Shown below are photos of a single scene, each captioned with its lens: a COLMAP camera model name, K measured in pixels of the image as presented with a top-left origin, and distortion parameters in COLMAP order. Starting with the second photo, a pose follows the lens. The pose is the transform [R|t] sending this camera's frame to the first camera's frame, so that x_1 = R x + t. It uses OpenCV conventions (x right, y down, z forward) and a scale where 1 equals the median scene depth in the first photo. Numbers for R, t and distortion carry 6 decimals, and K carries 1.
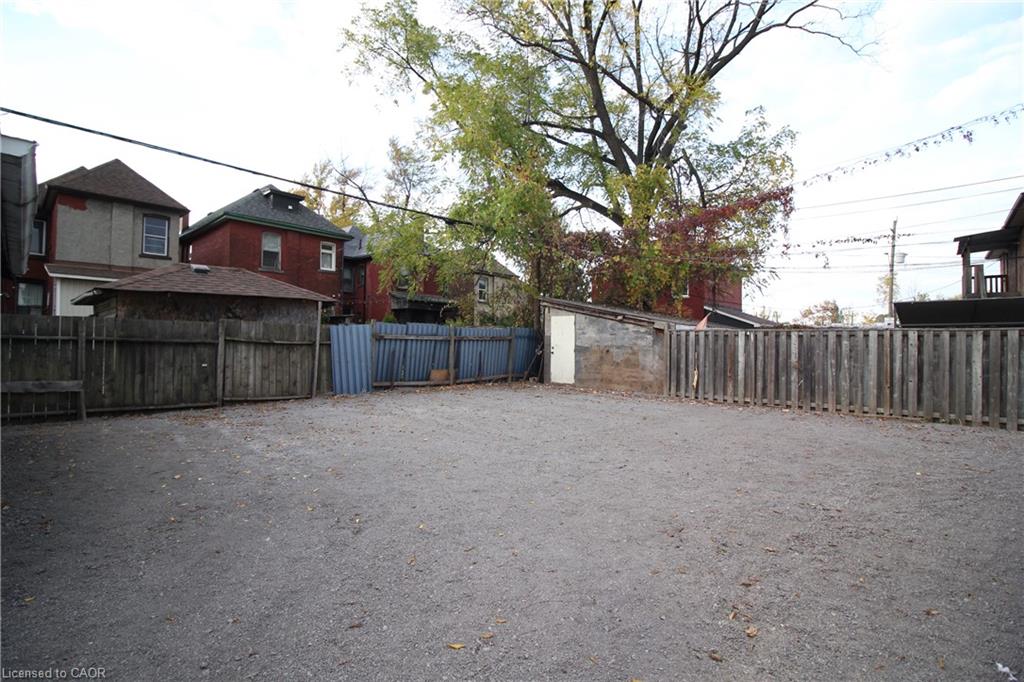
lens RADIAL K [[482.0, 0, 512.0], [0, 482.0, 341.0], [0, 0, 1]] dist [-0.001763, -0.000393]
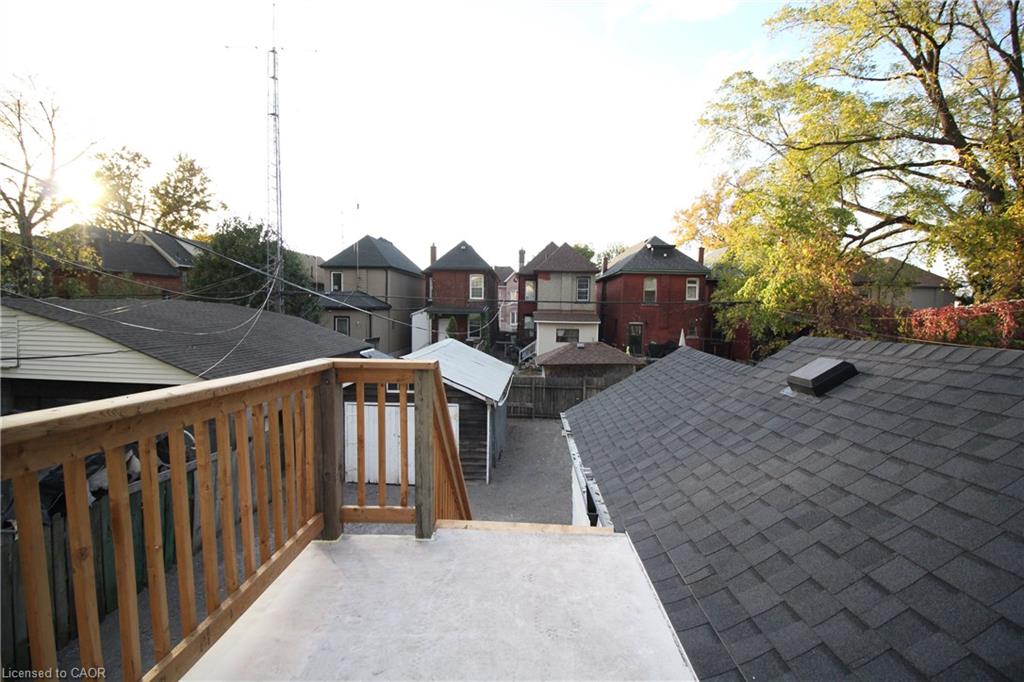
lens RADIAL K [[482.0, 0, 512.0], [0, 482.0, 341.0], [0, 0, 1]] dist [-0.001763, -0.000393]
pose [[0.662001, 0.044378, -0.748188, 0.307225], [0.005581, 0.997926, 0.064129, -0.142874], [0.749482, -0.046629, 0.660381, -0.244778]]
